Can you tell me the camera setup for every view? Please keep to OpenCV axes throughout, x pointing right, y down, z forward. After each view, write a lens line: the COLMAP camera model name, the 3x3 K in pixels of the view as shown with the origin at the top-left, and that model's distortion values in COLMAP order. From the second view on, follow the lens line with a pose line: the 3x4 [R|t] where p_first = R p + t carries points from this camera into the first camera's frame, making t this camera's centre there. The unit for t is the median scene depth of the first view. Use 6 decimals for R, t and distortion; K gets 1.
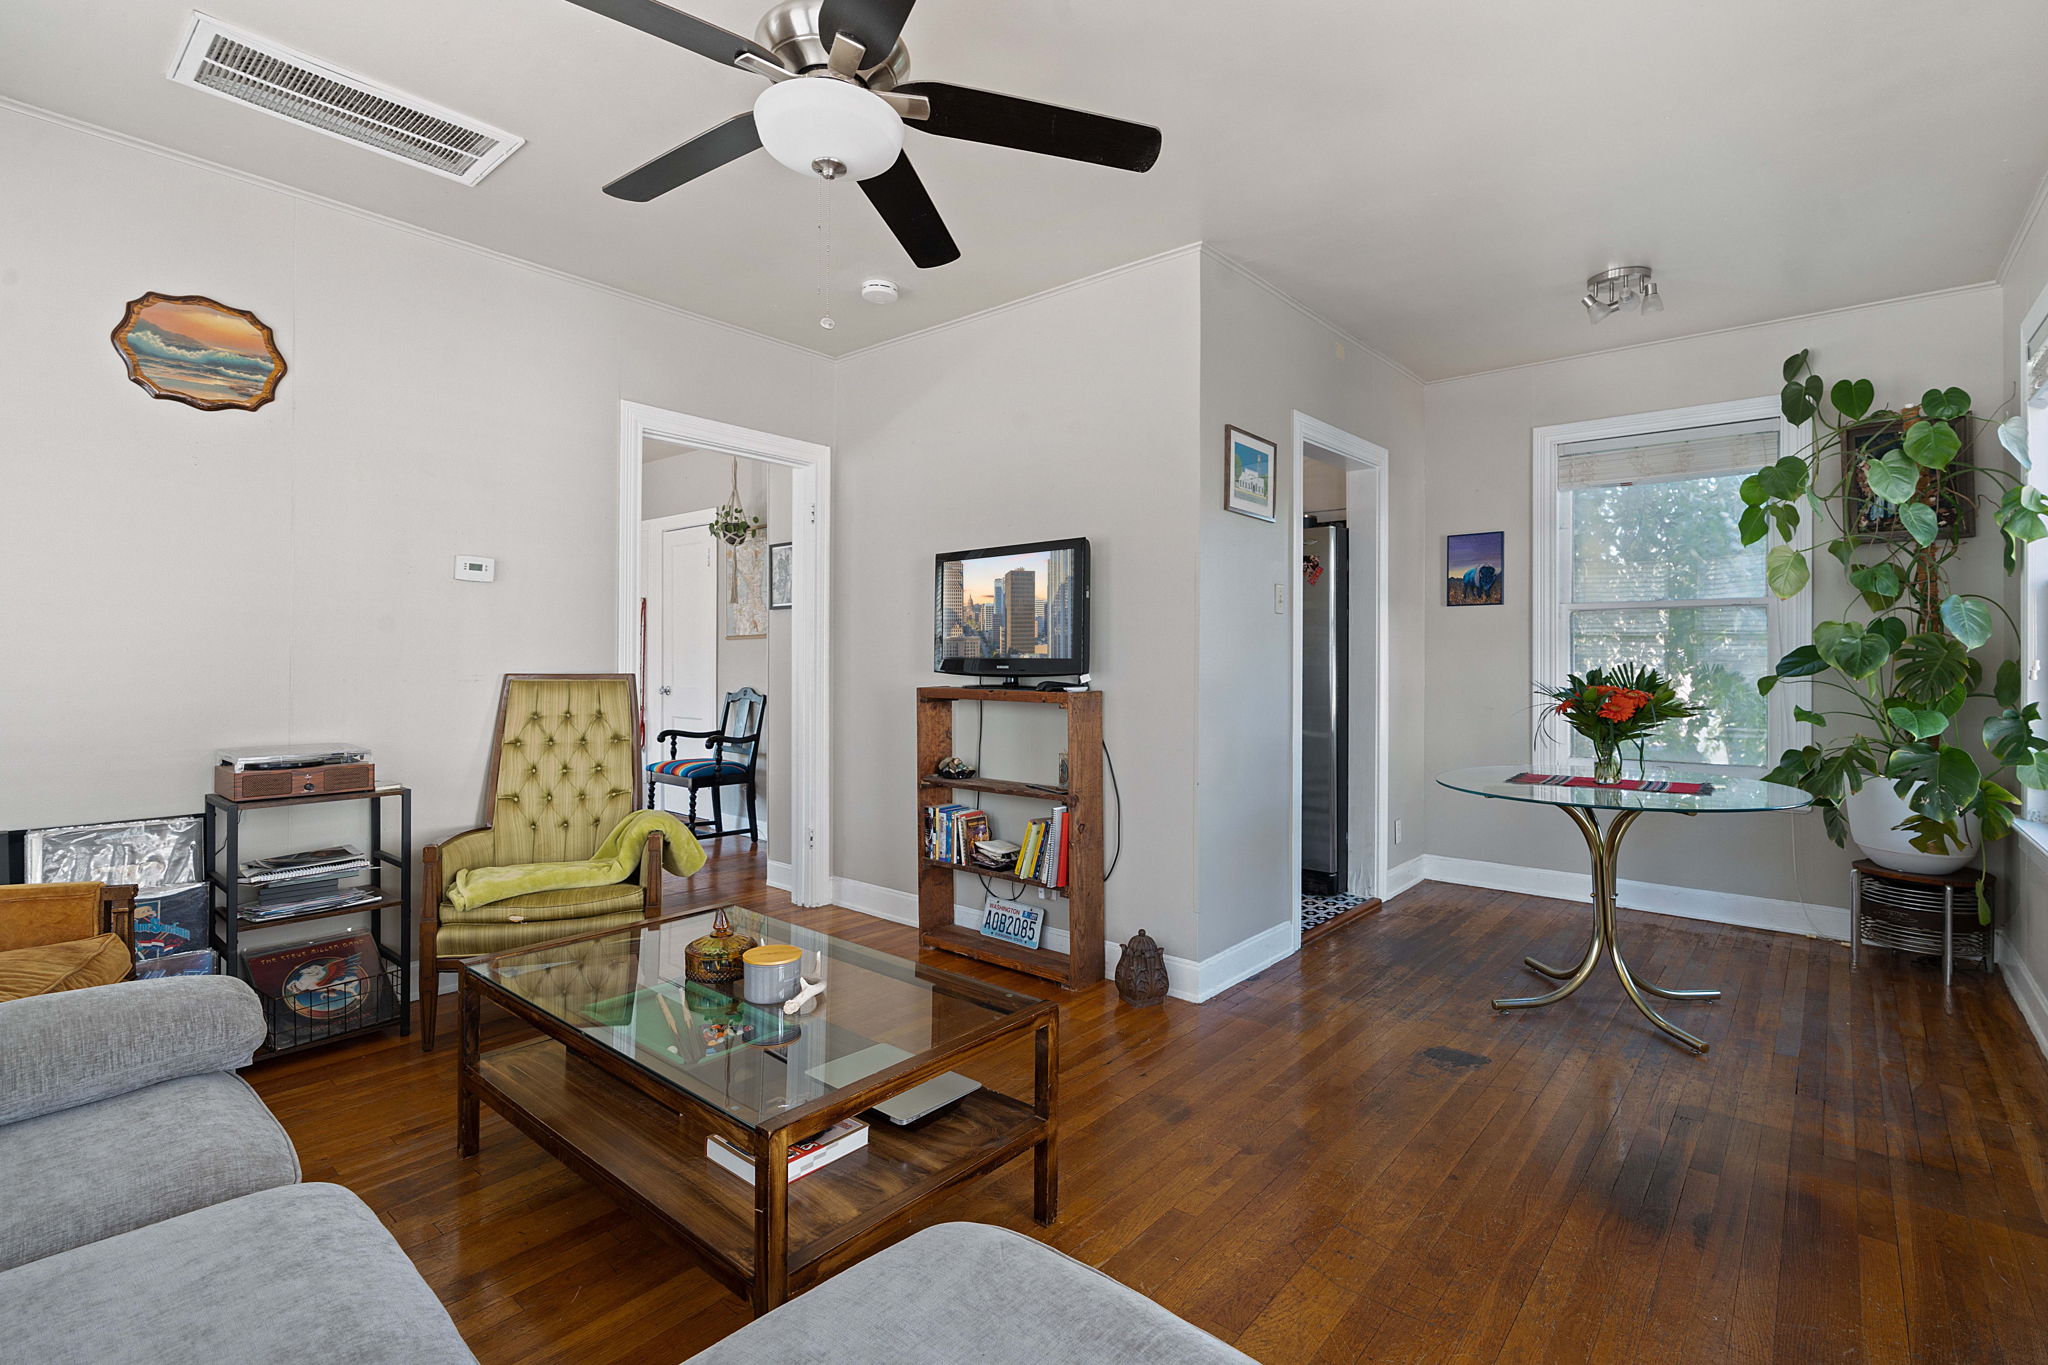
lens RADIAL K [[940.5, 0, 1030.2], [0, 940.5, 665.3], [0, 0, 1]] dist [-0.003970, -0.000065]
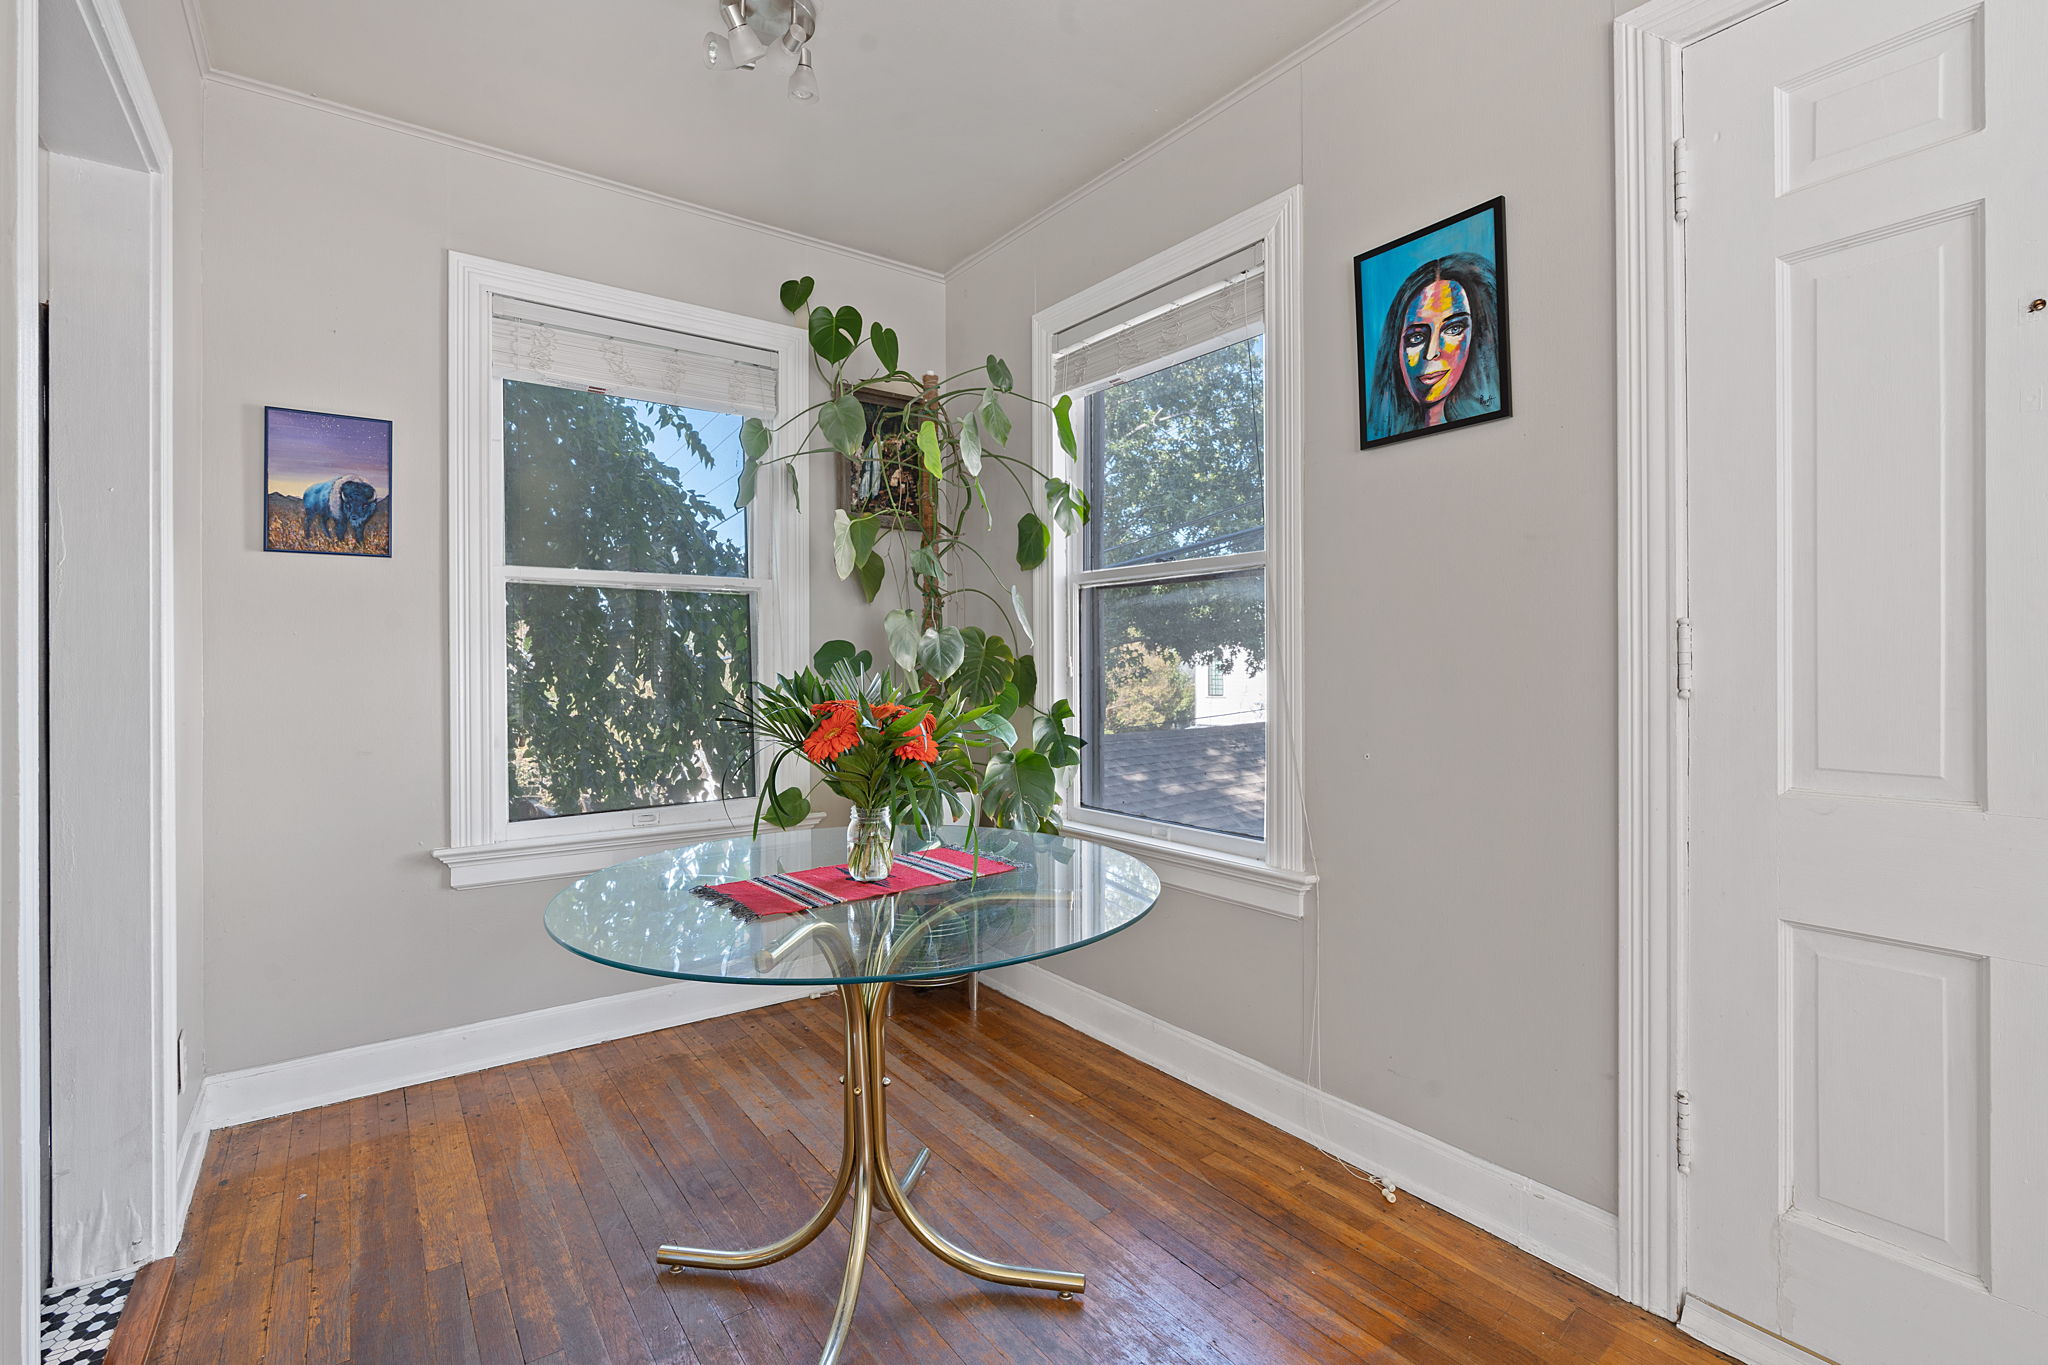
lens RADIAL K [[940.5, 0, 1026.1], [0, 940.5, 663.7], [0, 0, 1]] dist [-0.003970, -0.000065]
pose [[0.231413, -0.001623, 0.972854, 0.085171], [0.014381, 0.999895, -0.001753, 0.002254], [-0.972749, 0.014396, 0.231412, 0.673149]]
